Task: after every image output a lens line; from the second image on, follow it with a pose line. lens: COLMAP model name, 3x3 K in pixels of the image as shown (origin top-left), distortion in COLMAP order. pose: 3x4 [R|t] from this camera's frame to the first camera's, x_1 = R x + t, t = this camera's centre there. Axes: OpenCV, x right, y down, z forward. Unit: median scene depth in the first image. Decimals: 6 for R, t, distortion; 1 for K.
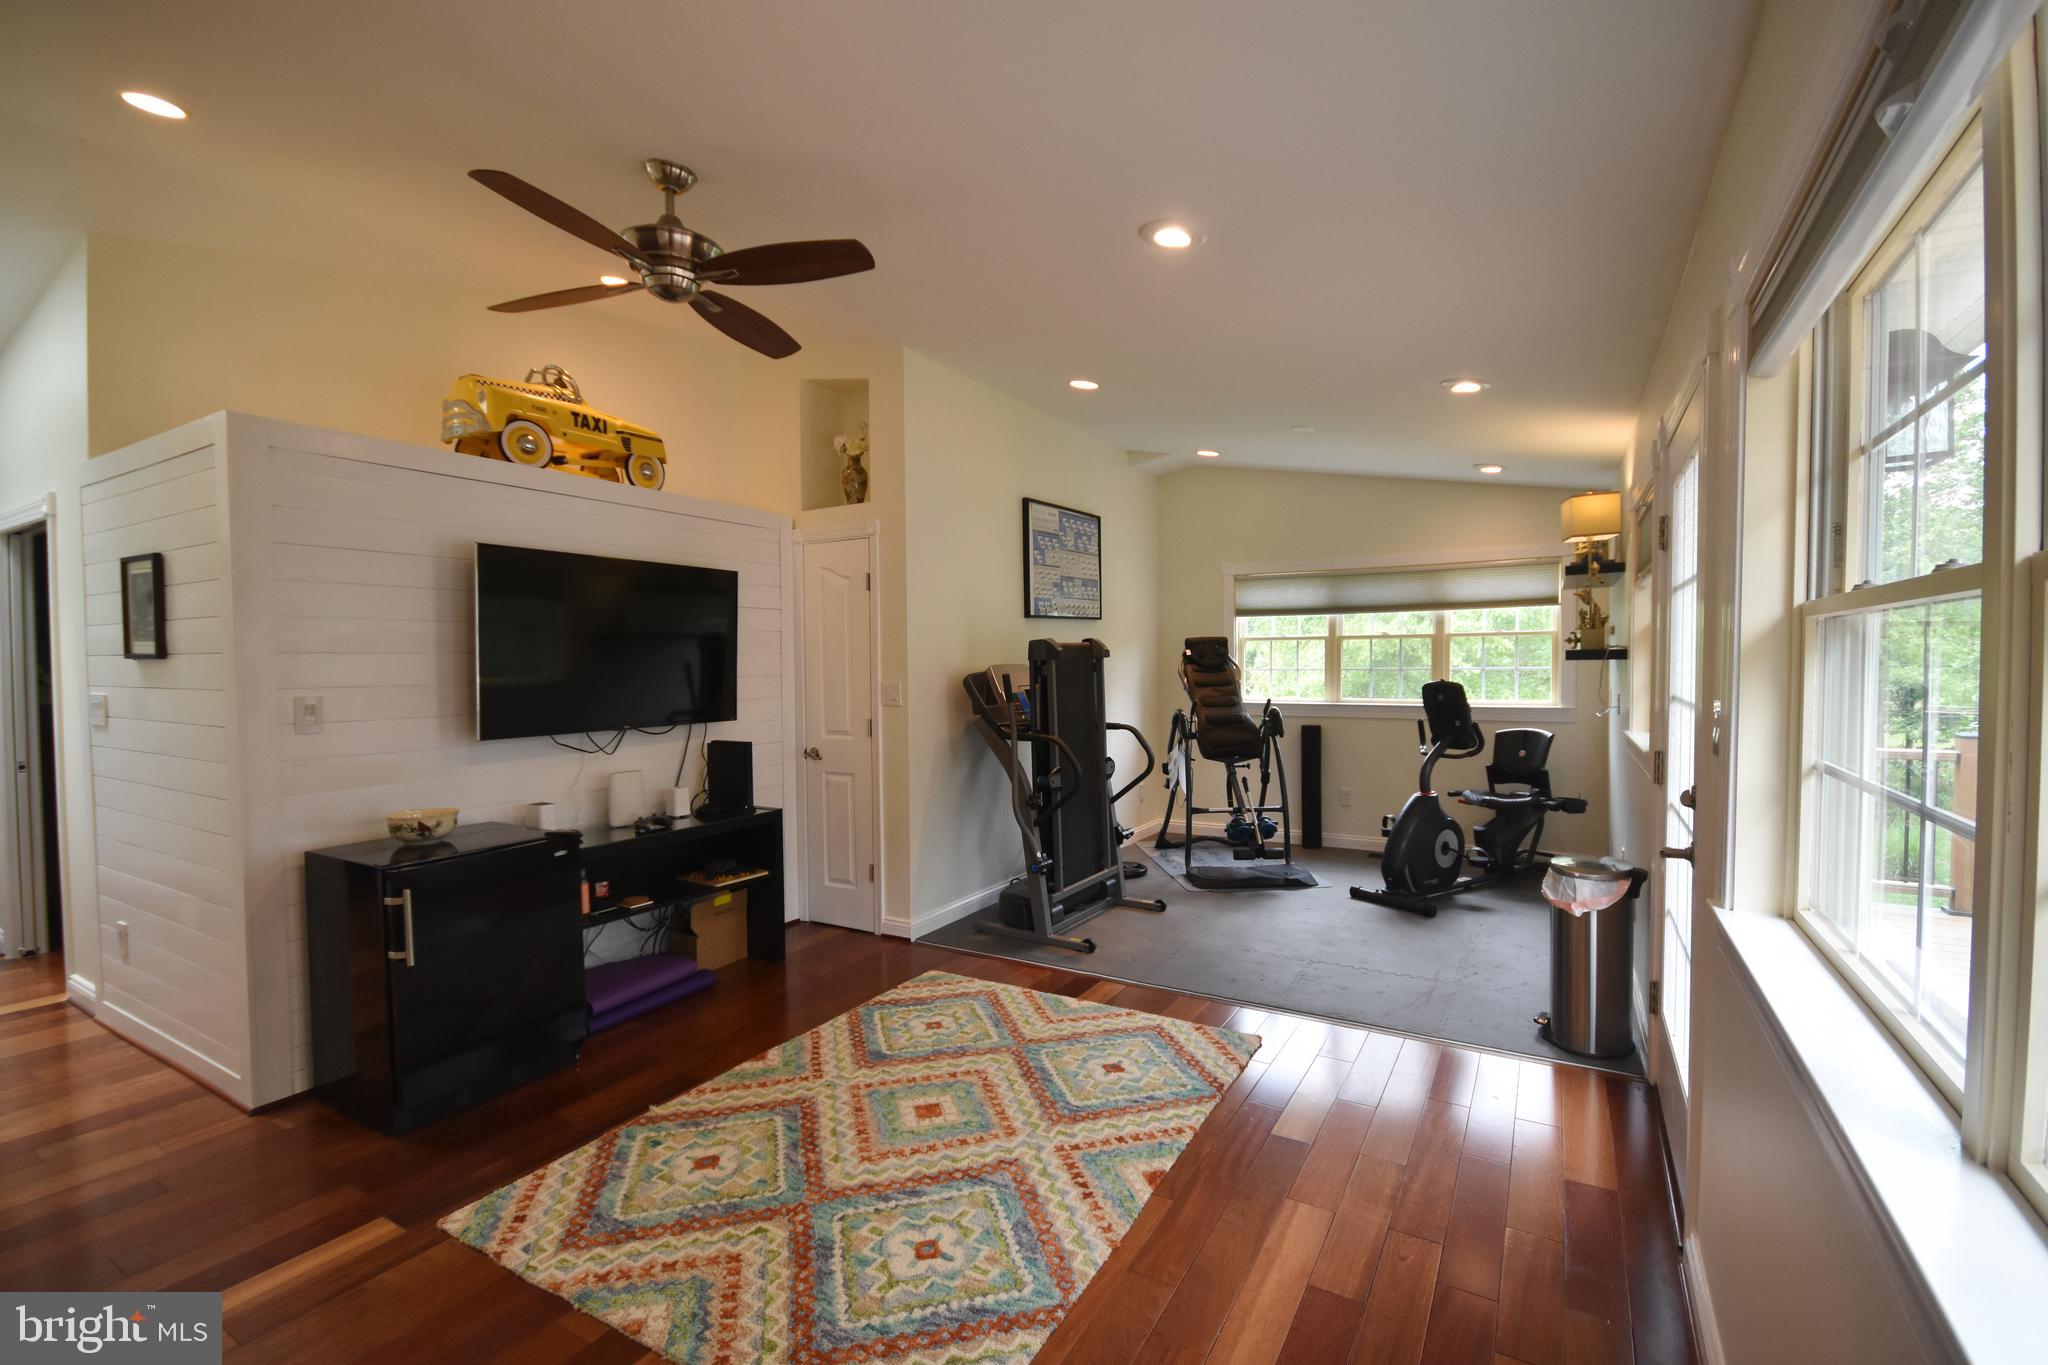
lens RADIAL K [[882.4, 0, 1036.4], [0, 882.4, 685.9], [0, 0, 1]] dist [-0.018743, -0.000870]
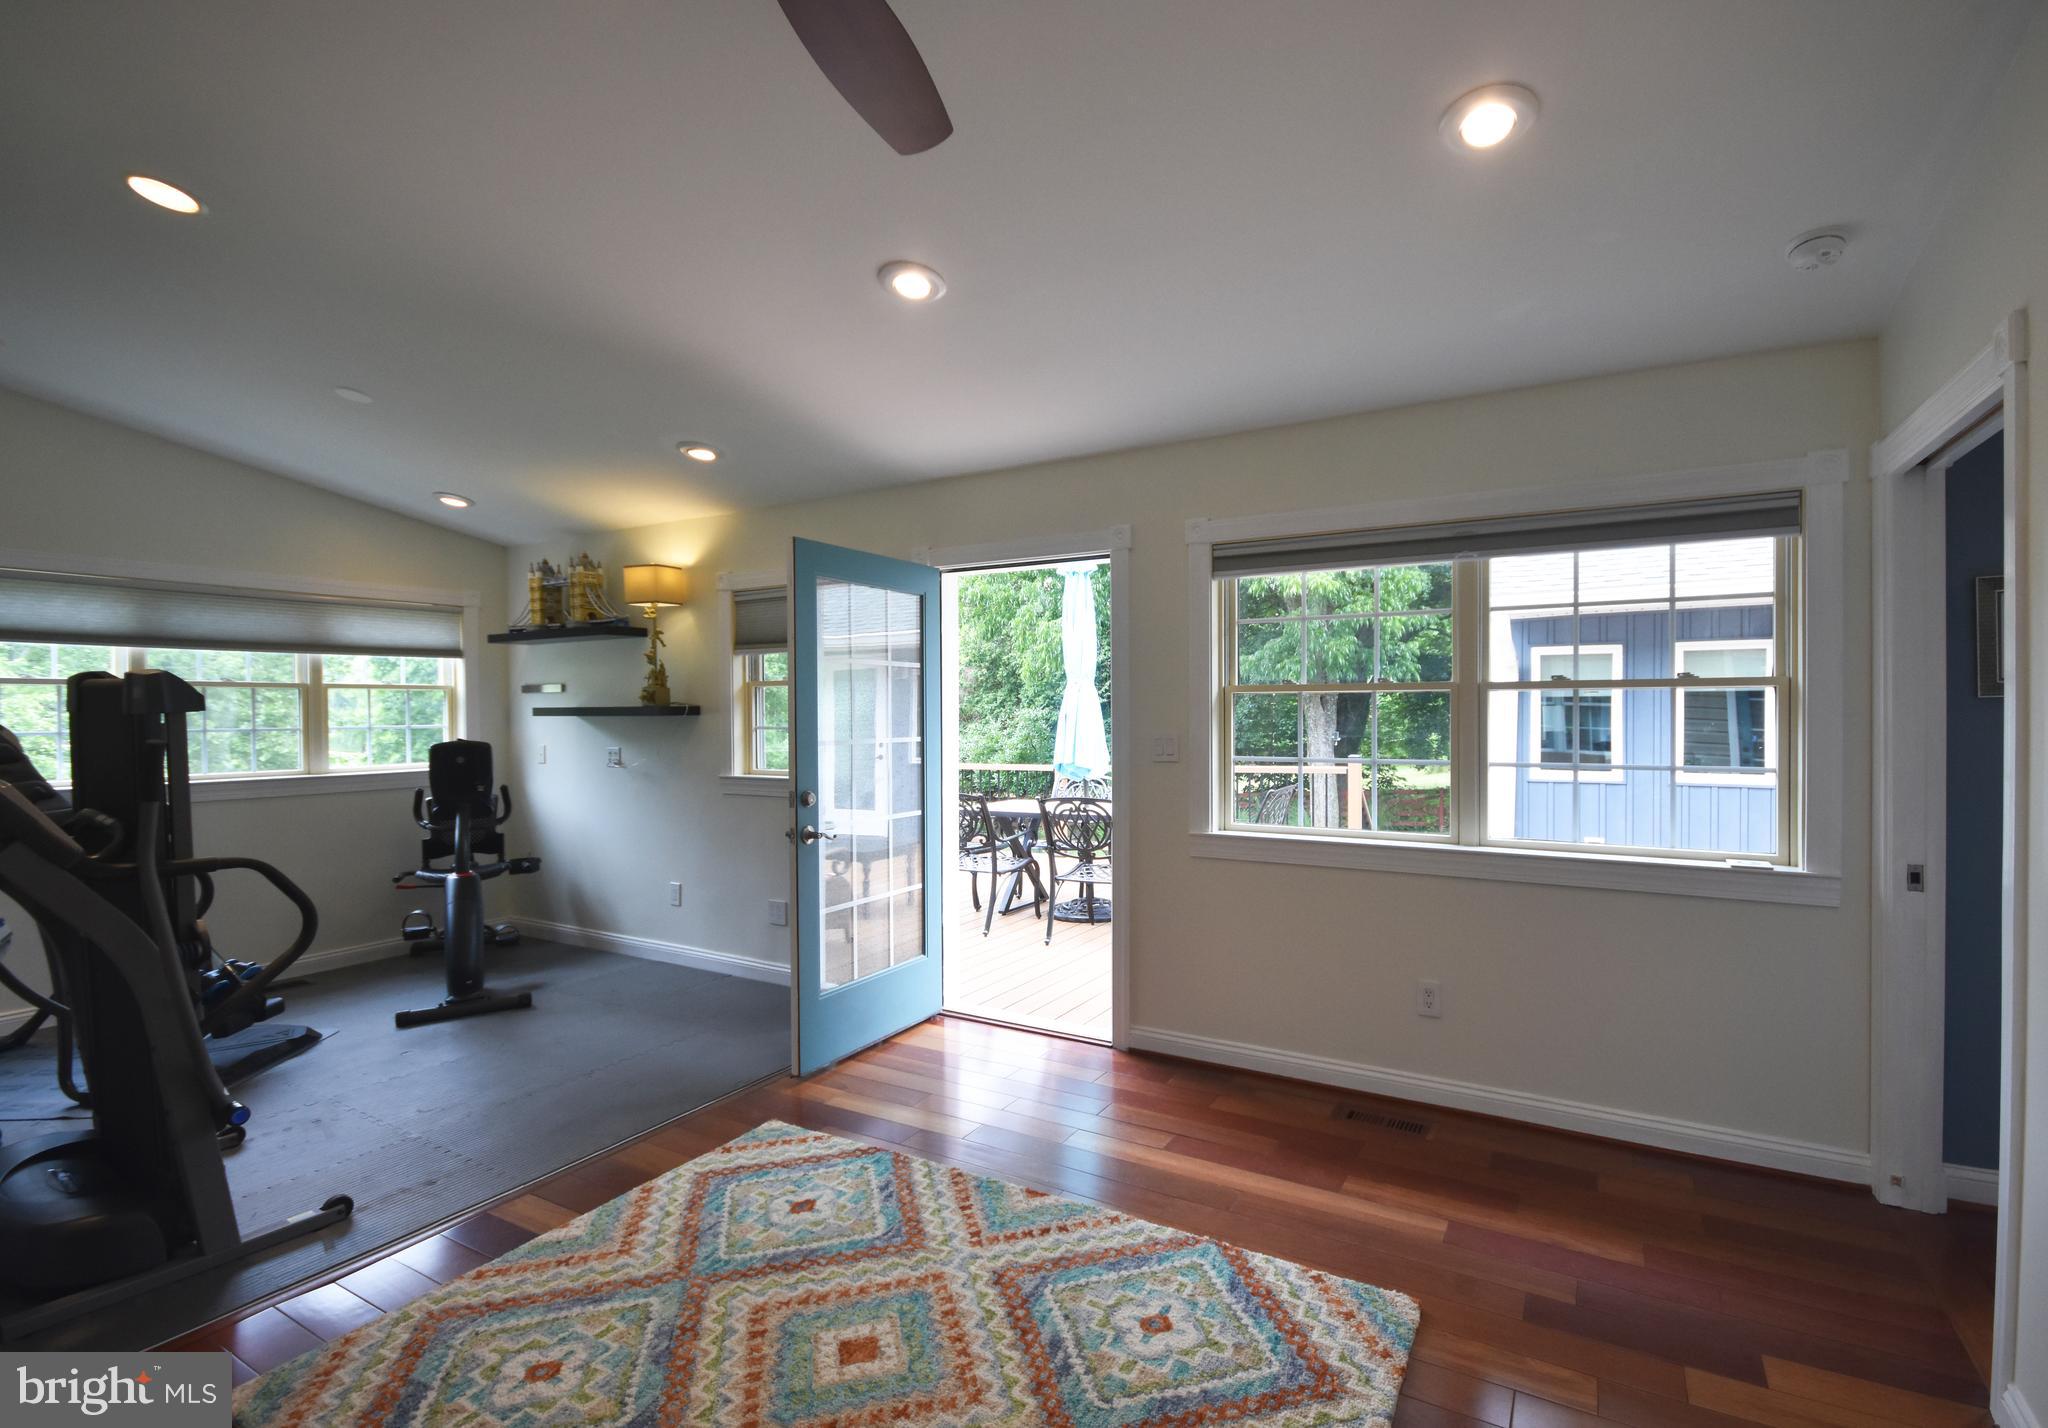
lens RADIAL K [[961.8, 0, 1024.8], [0, 961.8, 714.0], [0, 0, 1]] dist [-0.011707, -0.000208]
pose [[0.001040, 0.004760, 0.999988, -0.790342], [0.033276, 0.999435, -0.004792, -0.015106], [-0.999446, 0.033281, 0.000881, 0.753532]]
